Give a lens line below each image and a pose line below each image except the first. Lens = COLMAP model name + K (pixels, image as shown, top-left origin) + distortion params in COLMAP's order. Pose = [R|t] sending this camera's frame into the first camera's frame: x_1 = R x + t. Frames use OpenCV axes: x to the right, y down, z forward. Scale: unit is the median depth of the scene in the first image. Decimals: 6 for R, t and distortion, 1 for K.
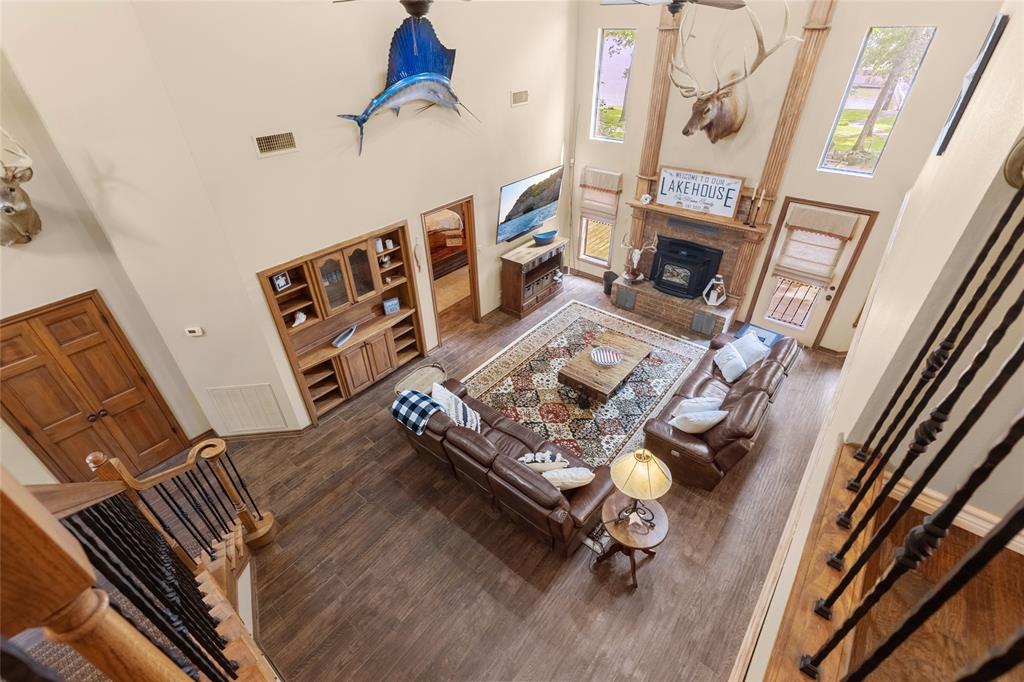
lens RADIAL K [[457.8, 0, 509.9], [0, 457.8, 341.9], [0, 0, 1]] dist [0.006341, -0.000165]
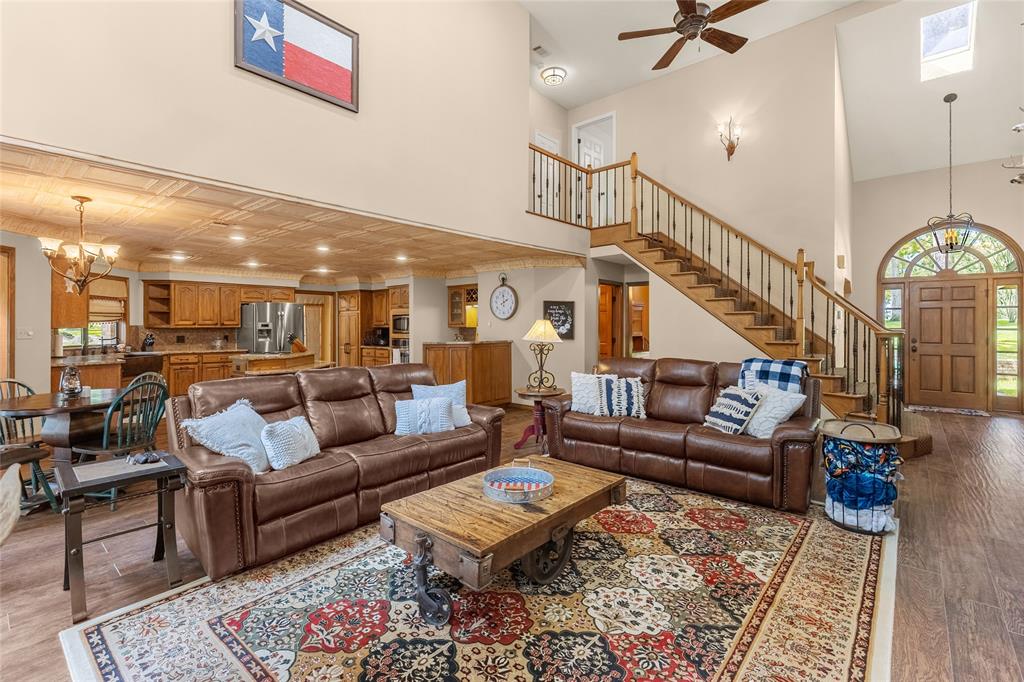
lens RADIAL K [[463.1, 0, 512.5], [0, 463.1, 323.0], [0, 0, 1]] dist [0.004252, 0.000120]
pose [[-0.999430, 0.020336, 0.026943, 0.188032], [0.032074, 0.820867, 0.570218, -0.311564], [-0.010521, 0.570757, -0.821052, 1.188485]]
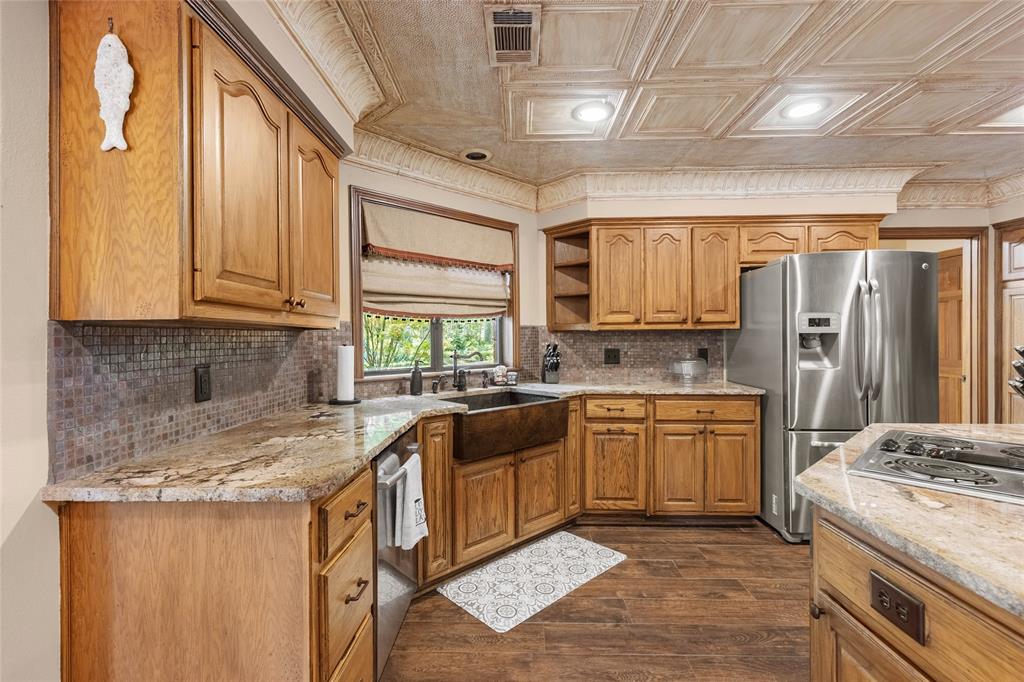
lens RADIAL K [[460.3, 0, 512.0], [0, 460.3, 341.0], [0, 0, 1]] dist [0.004705, -0.000217]
pose [[-0.616221, 0.012433, 0.787475, 0.766805], [0.467069, 0.810836, 0.352691, 0.152846], [-0.634129, 0.585141, -0.505461, 0.526718]]
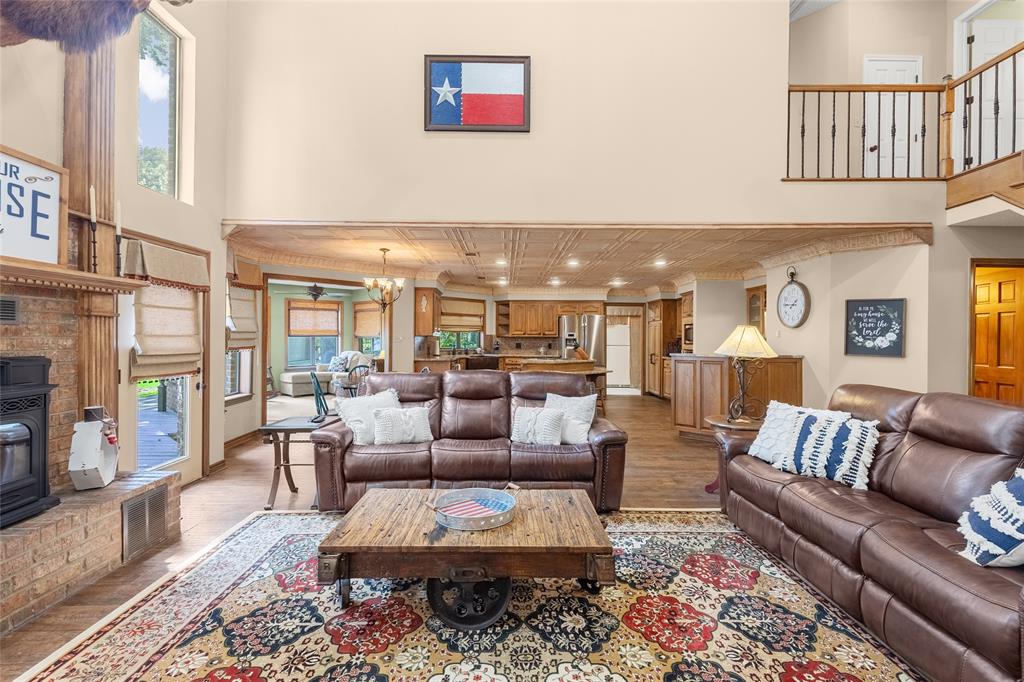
lens RADIAL K [[458.9, 0, 512.6], [0, 458.9, 334.9], [0, 0, 1]] dist [0.003777, -0.000159]
pose [[-0.643121, 0.018444, 0.765543, -0.093244], [0.445853, 0.821806, 0.354754, -0.189846], [-0.622584, 0.569469, -0.536744, 1.034485]]
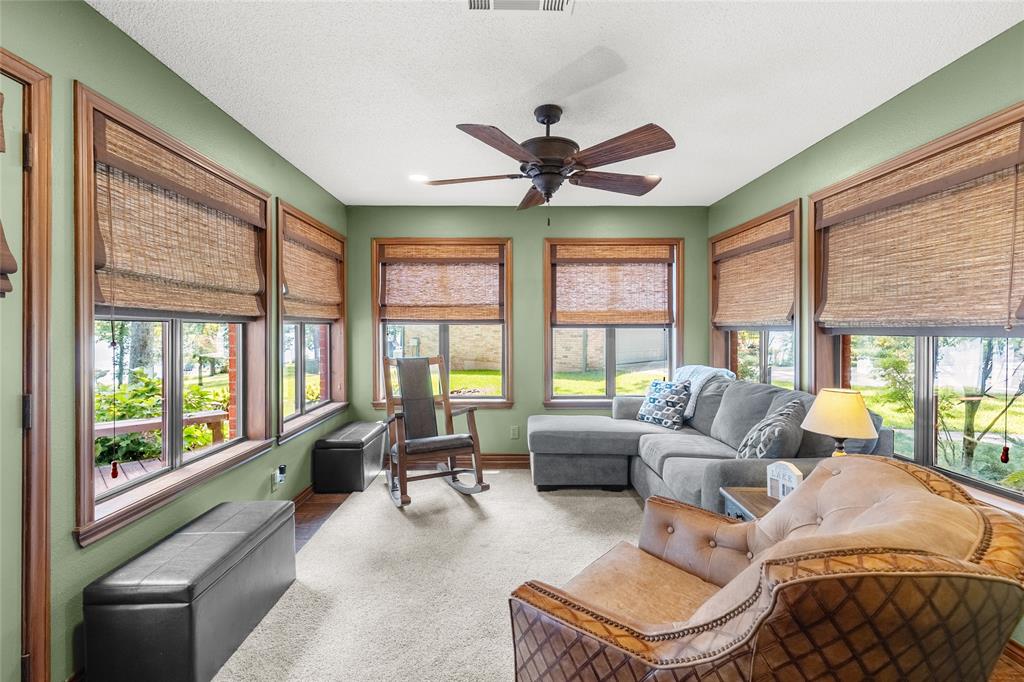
lens RADIAL K [[461.7, 0, 514.3], [0, 461.7, 334.7], [0, 0, 1]] dist [0.002139, 0.000226]
pose [[0.090428, 0.008765, 0.995864, 0.940313], [0.571643, 0.818370, -0.059110, 0.050549], [-0.815504, 0.574625, 0.068993, 0.670344]]
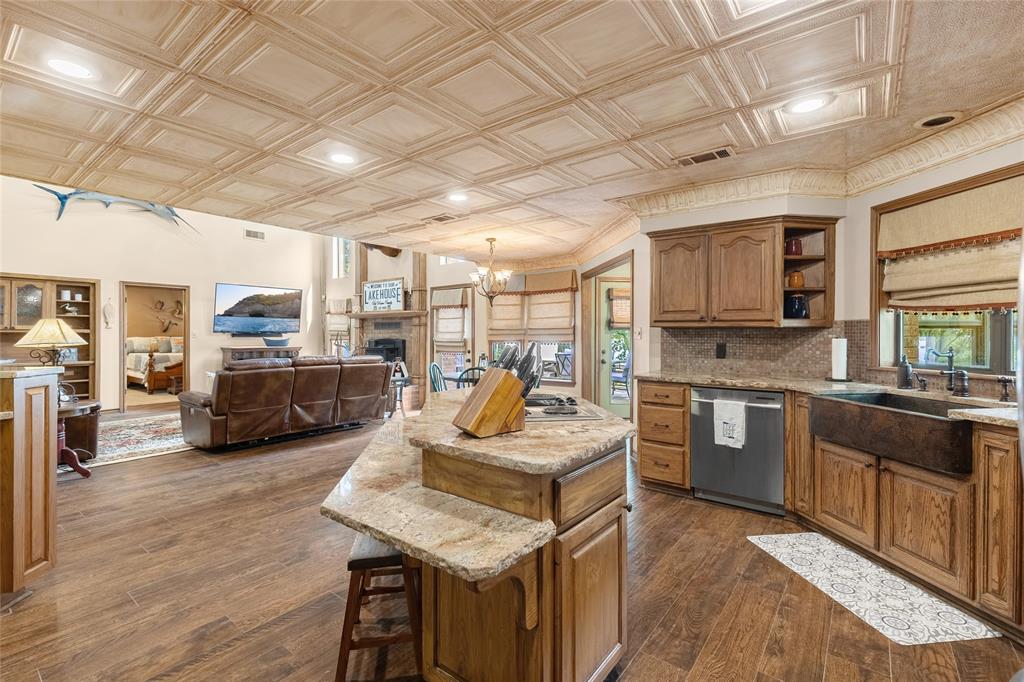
lens RADIAL K [[458.9, 0, 512.6], [0, 458.9, 334.9], [0, 0, 1]] dist [0.003777, -0.000159]
pose [[0.999561, 0.016615, 0.024526, 0.776469], [0.000509, 0.818158, -0.574994, 0.515296], [-0.029620, 0.574754, 0.817790, 0.016216]]
